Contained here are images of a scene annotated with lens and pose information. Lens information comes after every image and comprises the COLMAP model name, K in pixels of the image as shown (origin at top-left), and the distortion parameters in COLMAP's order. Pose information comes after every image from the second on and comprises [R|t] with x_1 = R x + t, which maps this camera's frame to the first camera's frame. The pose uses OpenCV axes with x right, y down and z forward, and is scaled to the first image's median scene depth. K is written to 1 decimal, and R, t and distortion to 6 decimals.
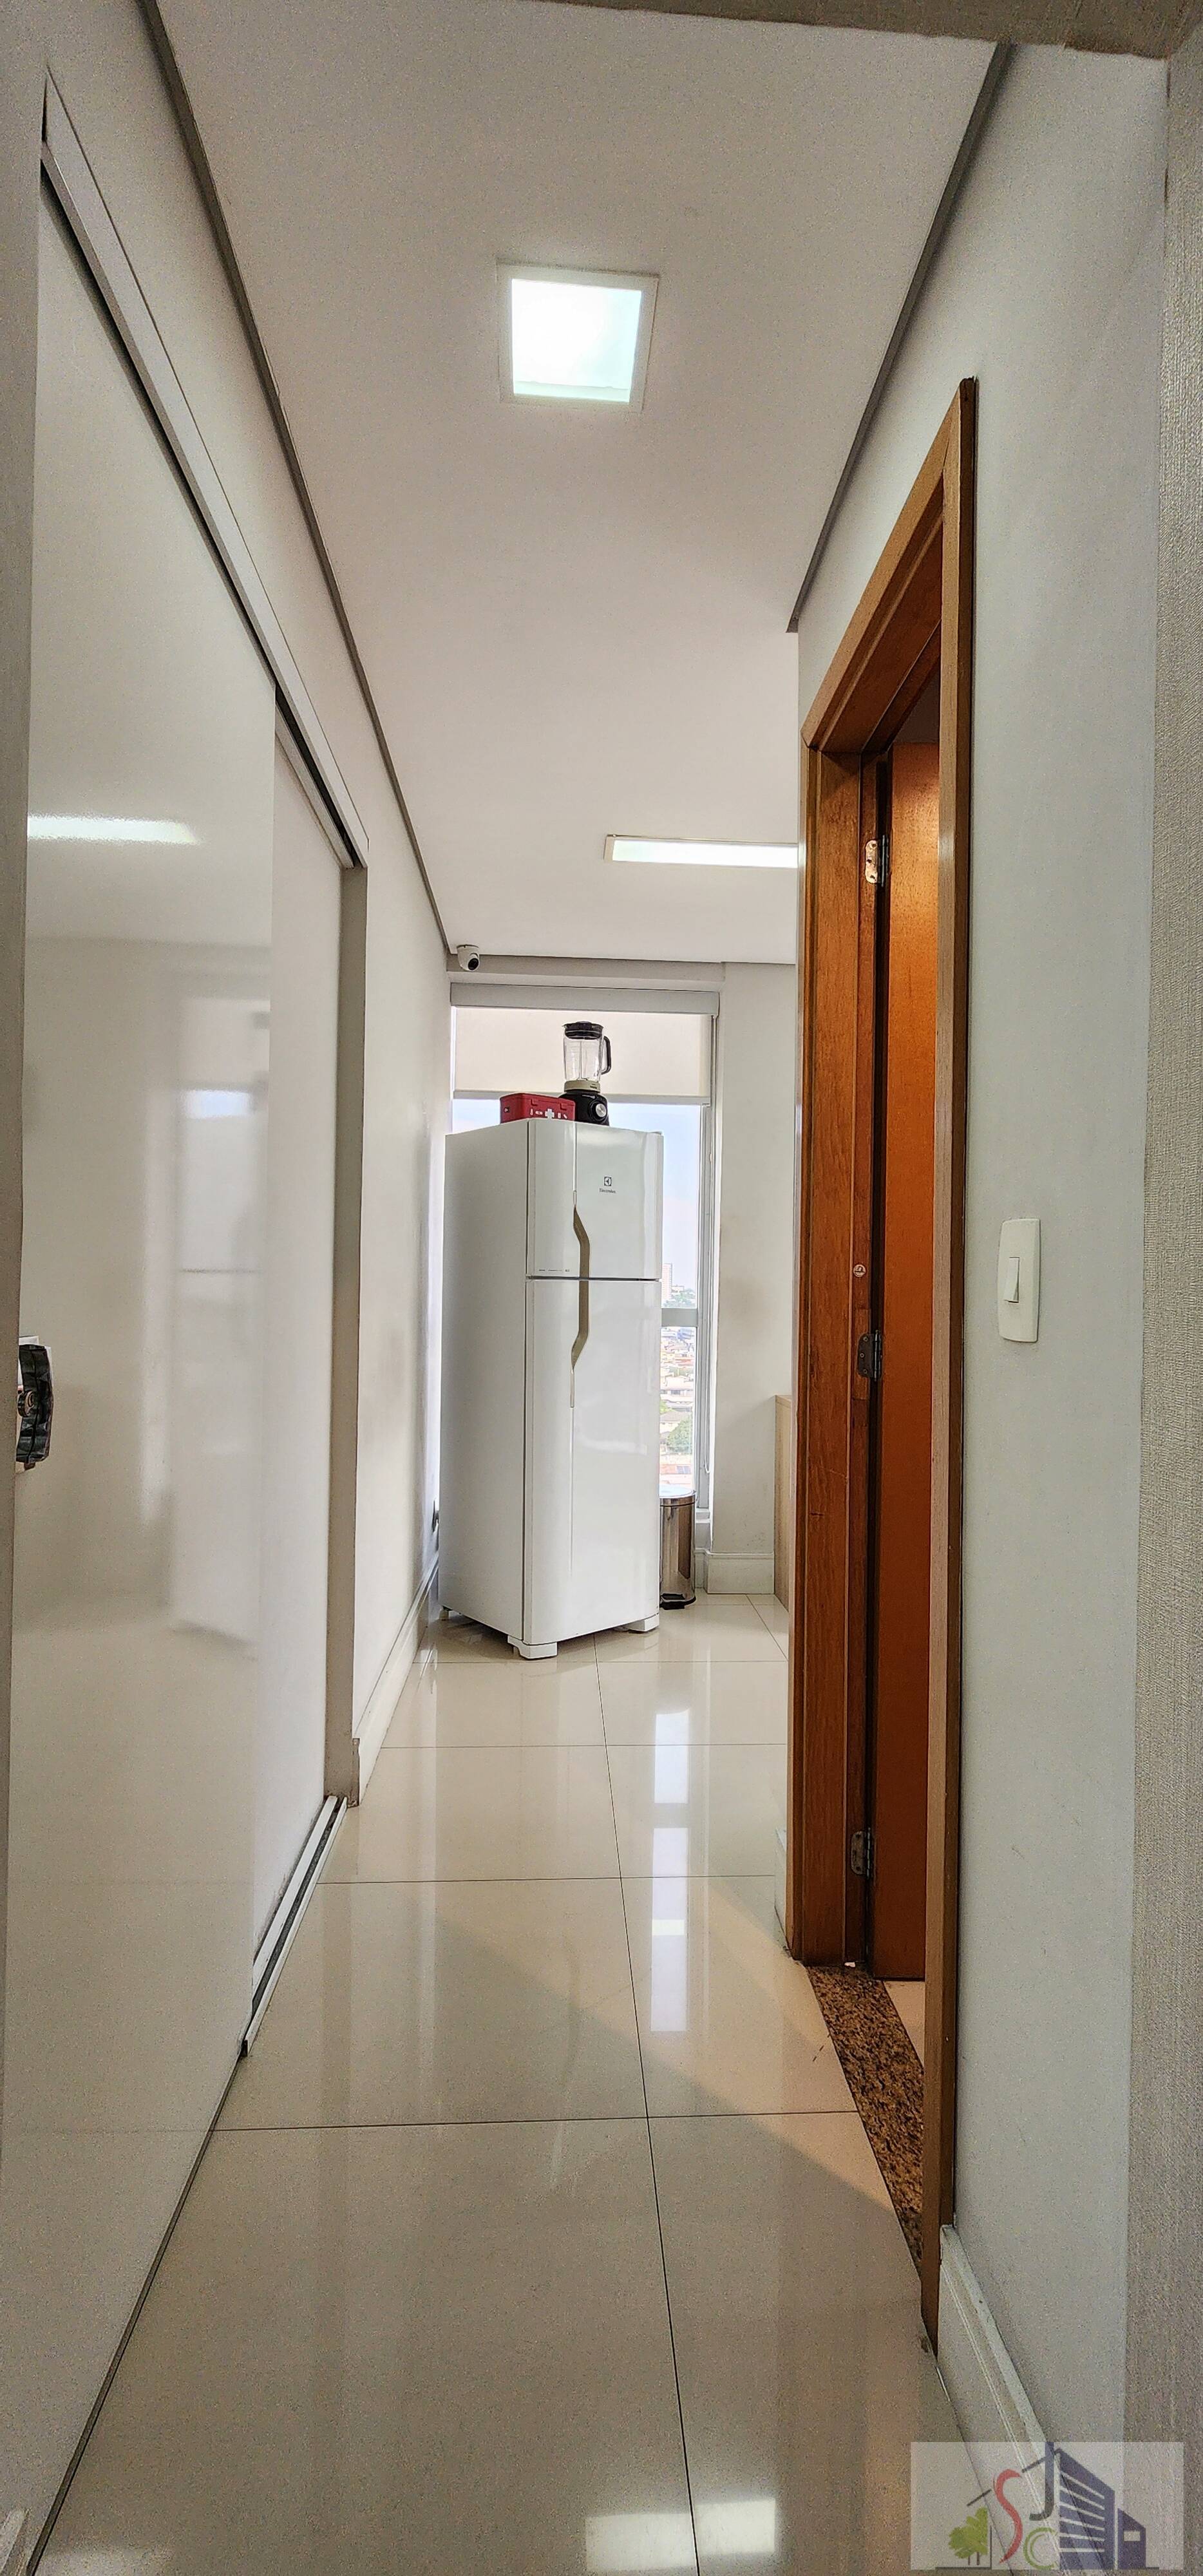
lens RADIAL K [[1058.0, 0, 618.5], [0, 1058.0, 1288.3], [0, 0, 1]] dist [-0.003081, -0.000260]
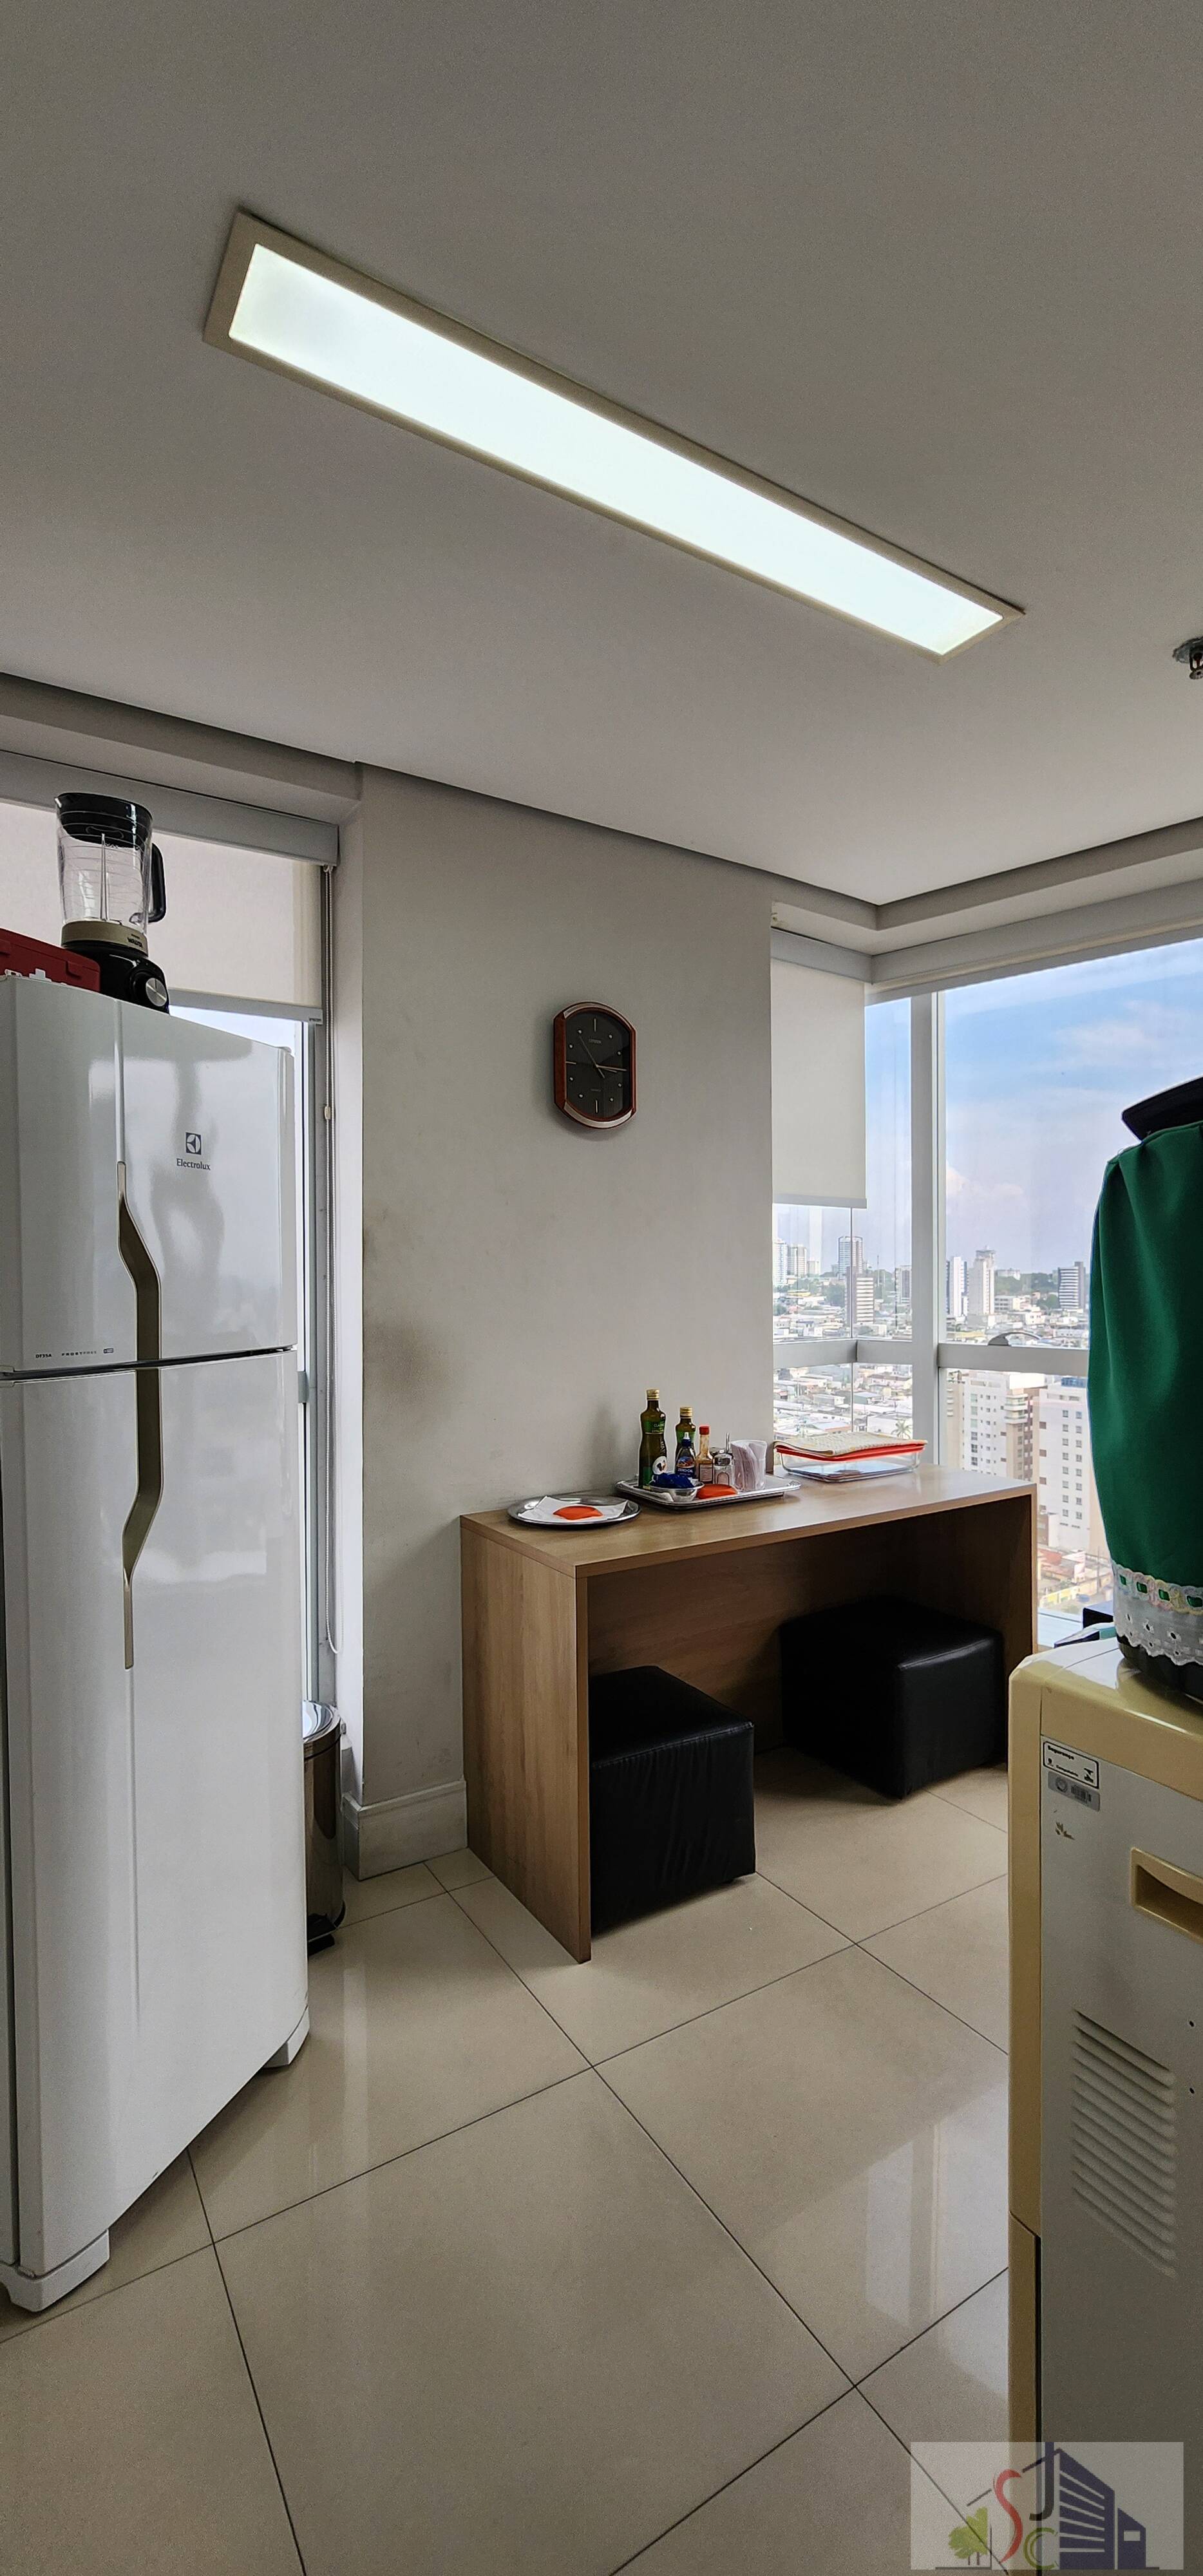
lens RADIAL K [[1058.0, 0, 618.5], [0, 1058.0, 1288.3], [0, 0, 1]] dist [-0.003081, -0.000260]
pose [[0.875833, -0.024755, 0.481979, -0.065712], [0.013166, 0.999537, 0.027413, -0.045484], [-0.482435, -0.017664, 0.875754, 0.480108]]
